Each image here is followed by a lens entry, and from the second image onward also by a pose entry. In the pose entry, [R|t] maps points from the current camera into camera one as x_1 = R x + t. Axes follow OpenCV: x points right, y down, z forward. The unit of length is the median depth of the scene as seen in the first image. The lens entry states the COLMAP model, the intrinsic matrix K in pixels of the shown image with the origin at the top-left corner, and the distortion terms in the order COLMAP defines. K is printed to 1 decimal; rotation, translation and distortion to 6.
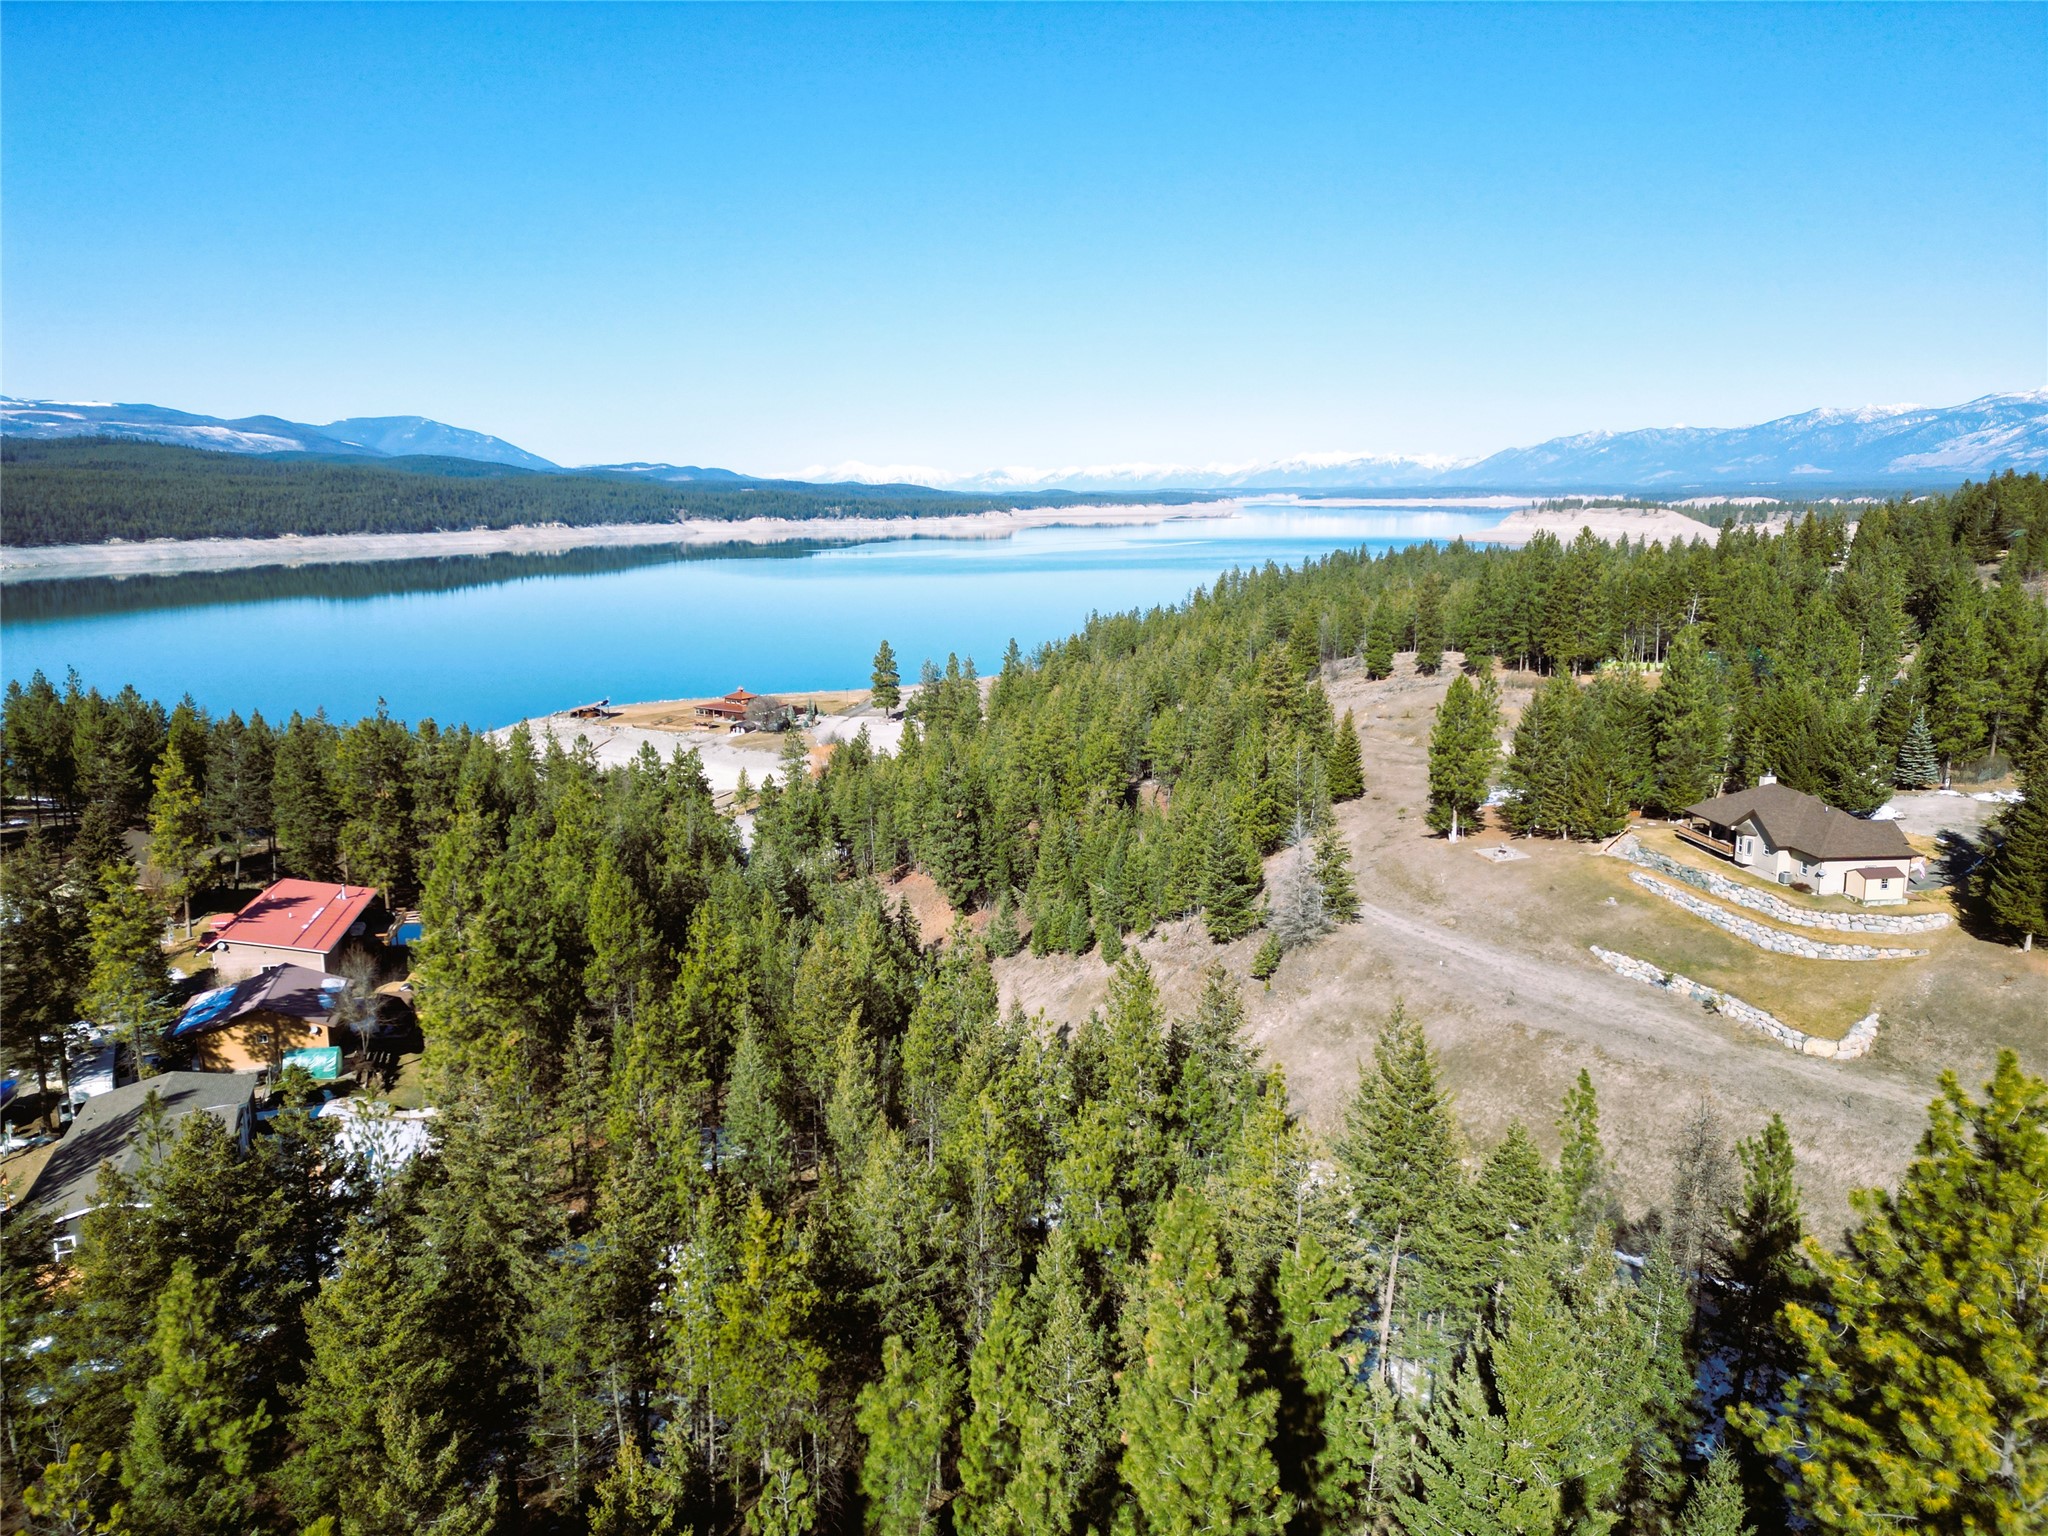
lens RADIAL K [[1405.7, 0, 1026.5], [0, 1405.7, 781.7], [0, 0, 1]] dist [0.085767, -0.081656]
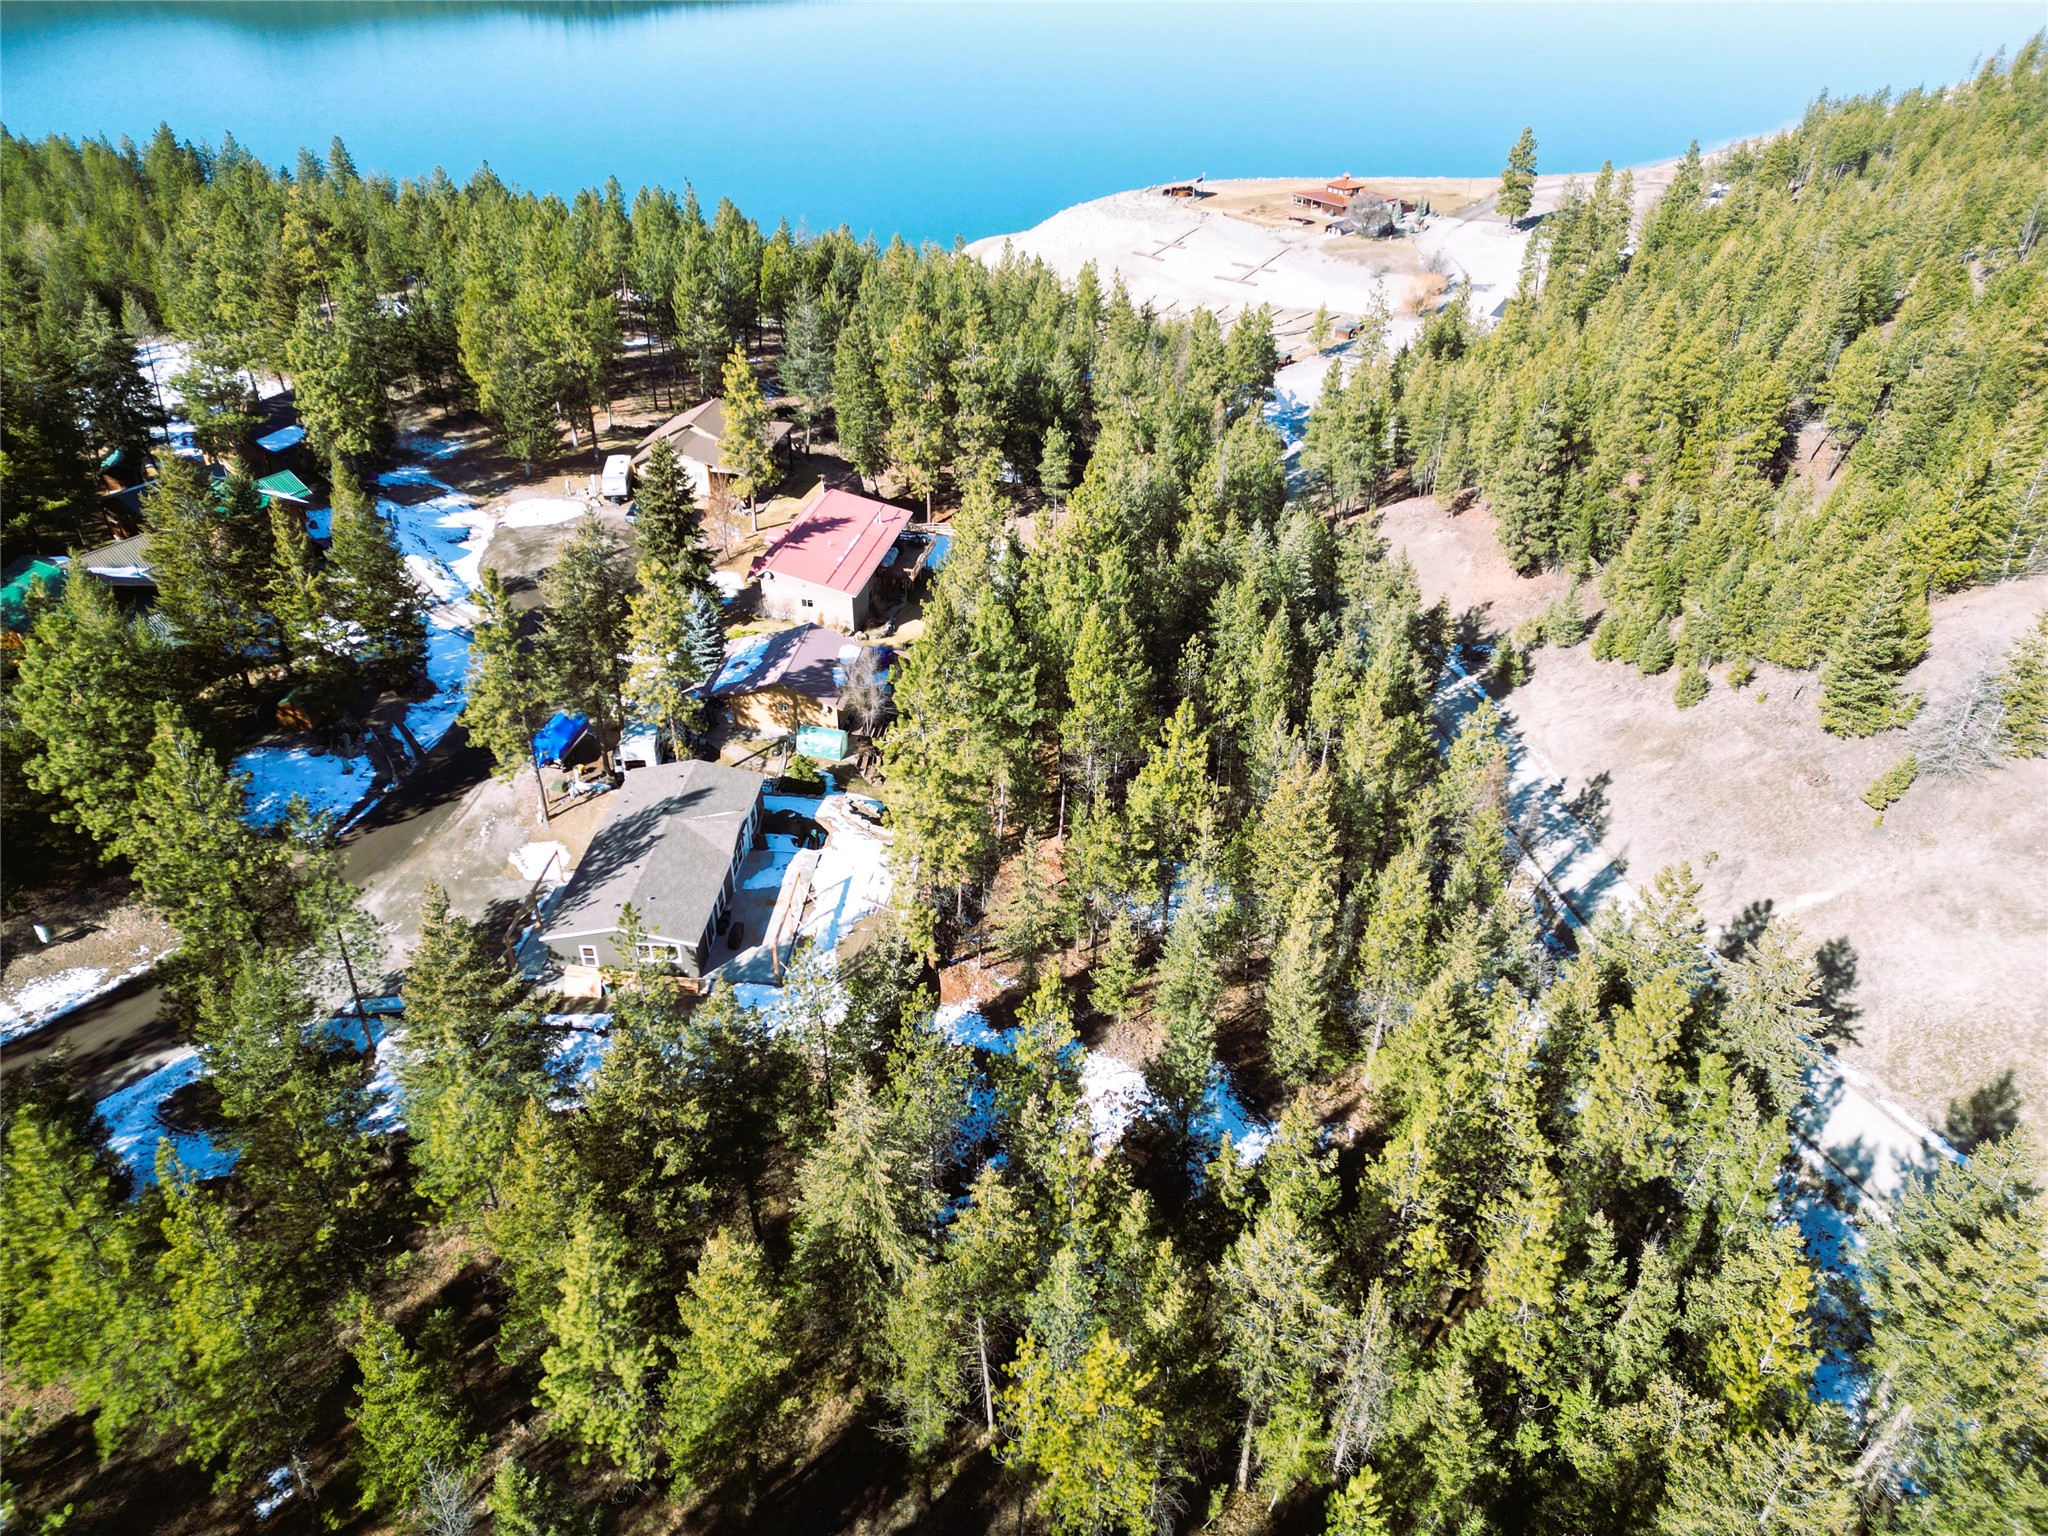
lens RADIAL K [[1405.7, 0, 1026.5], [0, 1405.7, 781.7], [0, 0, 1]] dist [0.085767, -0.081656]
pose [[0.914265, 0.227520, -0.335193, -0.002617], [-0.089043, 0.920023, 0.381615, -0.118271], [0.395210, -0.319050, 0.861404, 0.095868]]
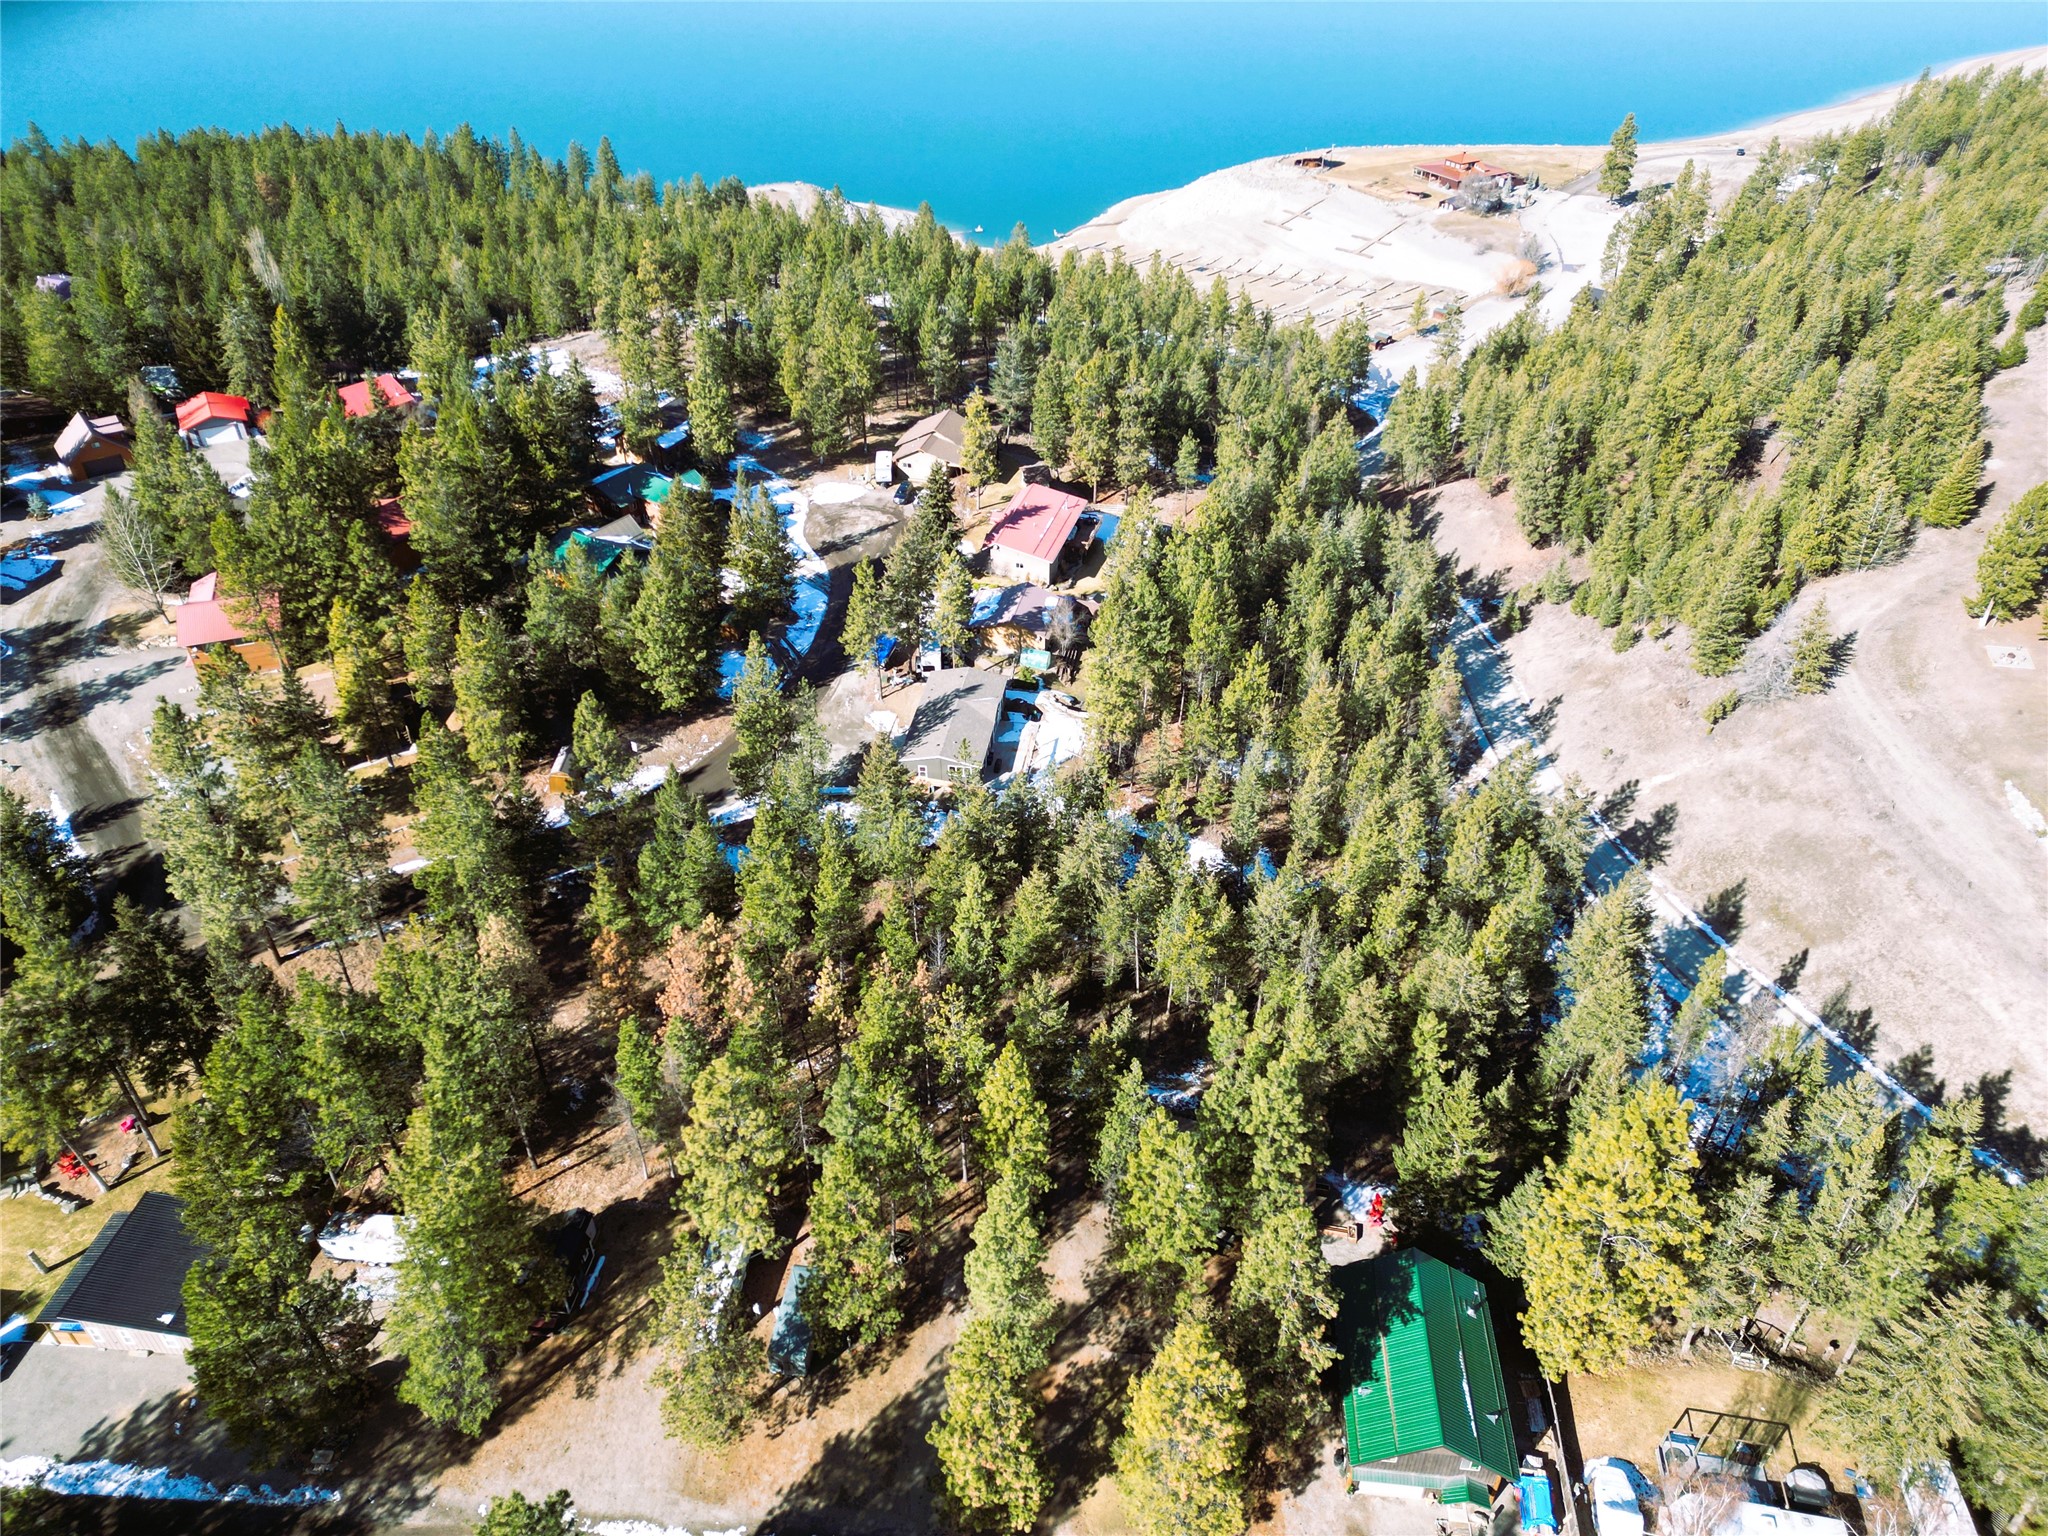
lens RADIAL K [[1387.8, 0, 1022.3], [0, 1387.8, 783.7], [0, 0, 1]] dist [0.171581, -0.329170]
pose [[0.873908, 0.287829, -0.391714, 0.119528], [-0.091785, 0.889056, 0.448503, -0.265656], [0.477348, -0.355997, 0.803371, -0.260813]]
